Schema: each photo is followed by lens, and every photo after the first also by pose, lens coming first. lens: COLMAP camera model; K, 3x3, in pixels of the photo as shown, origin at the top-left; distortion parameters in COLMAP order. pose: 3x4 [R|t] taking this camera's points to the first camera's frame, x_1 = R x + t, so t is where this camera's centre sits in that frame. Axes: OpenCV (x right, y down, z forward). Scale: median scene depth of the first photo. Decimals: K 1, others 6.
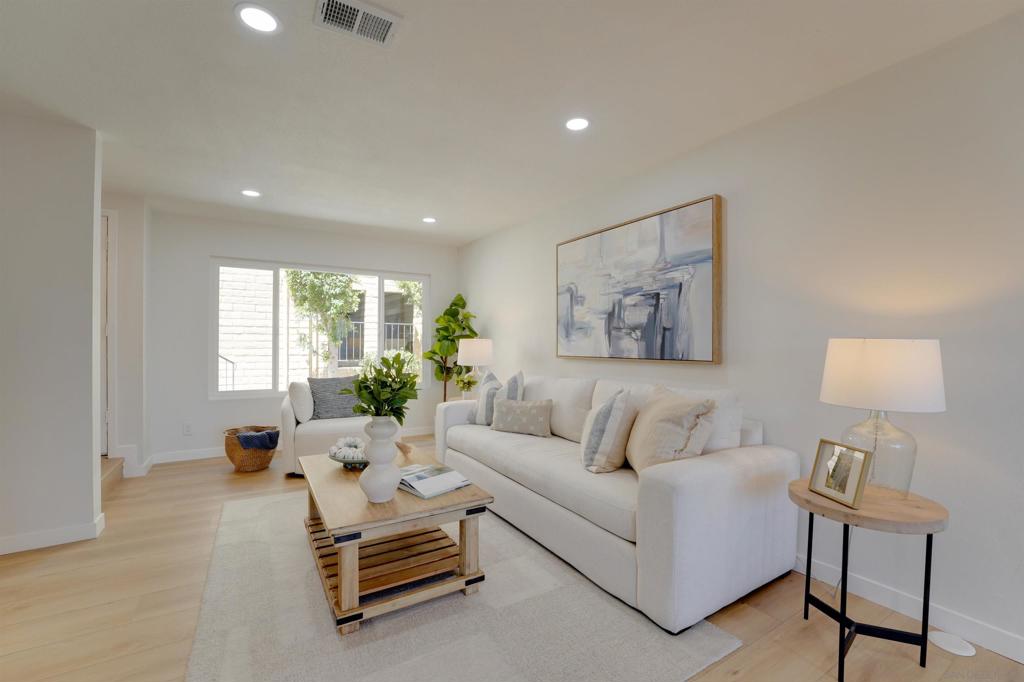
lens RADIAL K [[418.3, 0, 510.4], [0, 418.3, 341.8], [0, 0, 1]] dist [-0.027569, 0.002232]
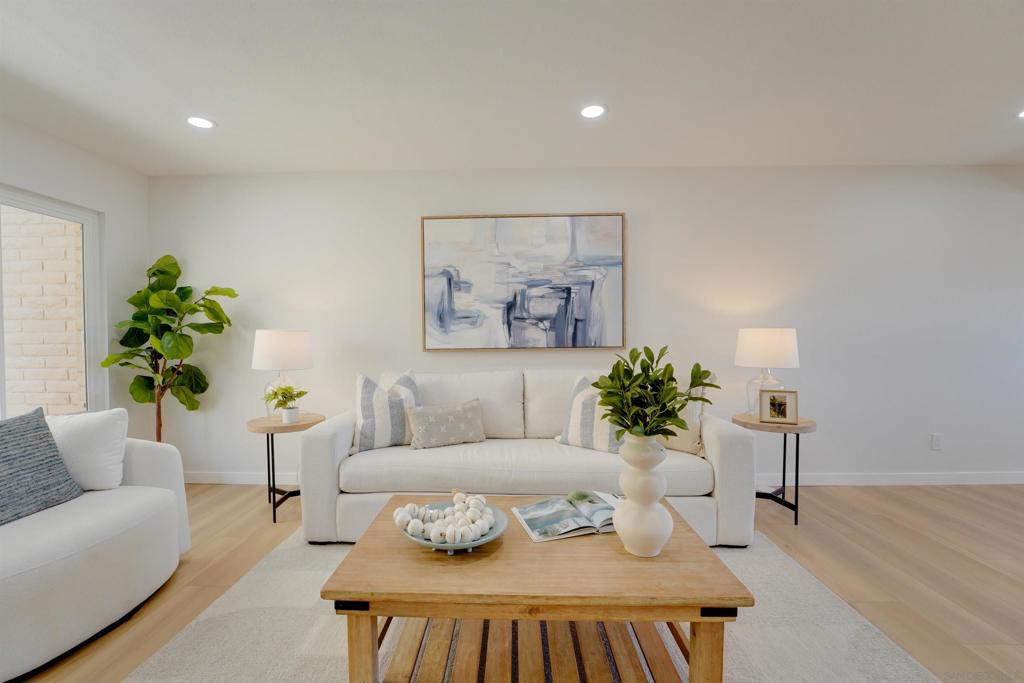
lens RADIAL K [[418.3, 0, 492.3], [0, 418.3, 345.0], [0, 0, 1]] dist [-0.027569, 0.002232]
pose [[0.566602, -0.029288, 0.823471, -0.624436], [0.007619, 0.999512, 0.030306, 0.000594], [-0.823957, -0.010897, 0.566548, 0.494938]]
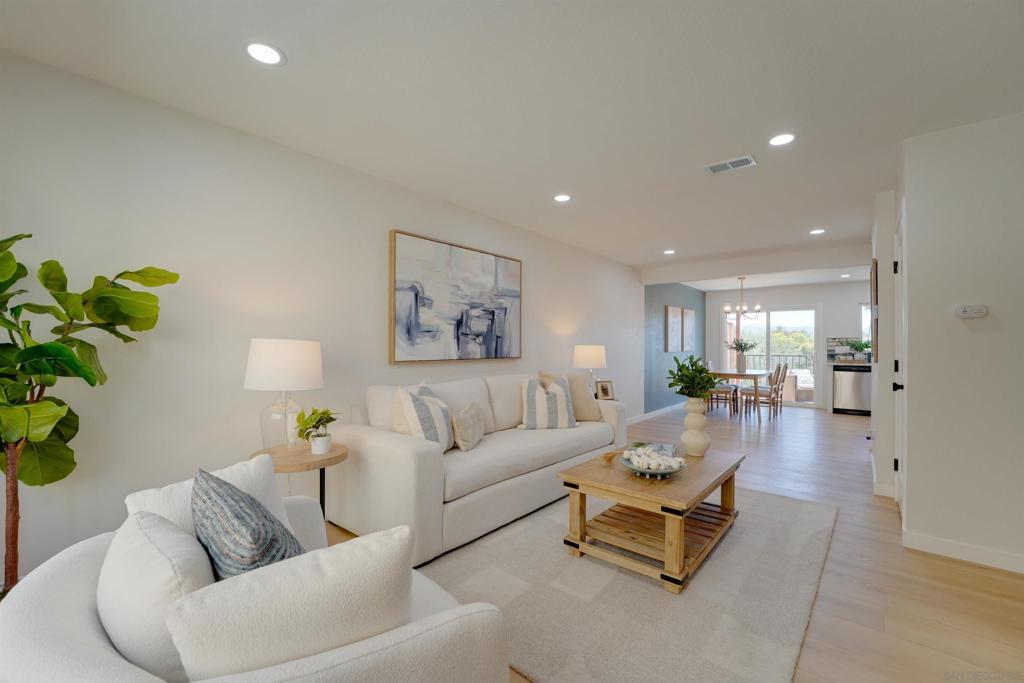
lens RADIAL K [[418.3, 0, 501.7], [0, 418.3, 343.8], [0, 0, 1]] dist [-0.027569, 0.002232]
pose [[-0.279425, -0.004307, 0.960158, -0.930798], [-0.012581, 0.999921, 0.000824, -0.007125], [-0.960085, -0.011850, -0.279457, 1.257633]]
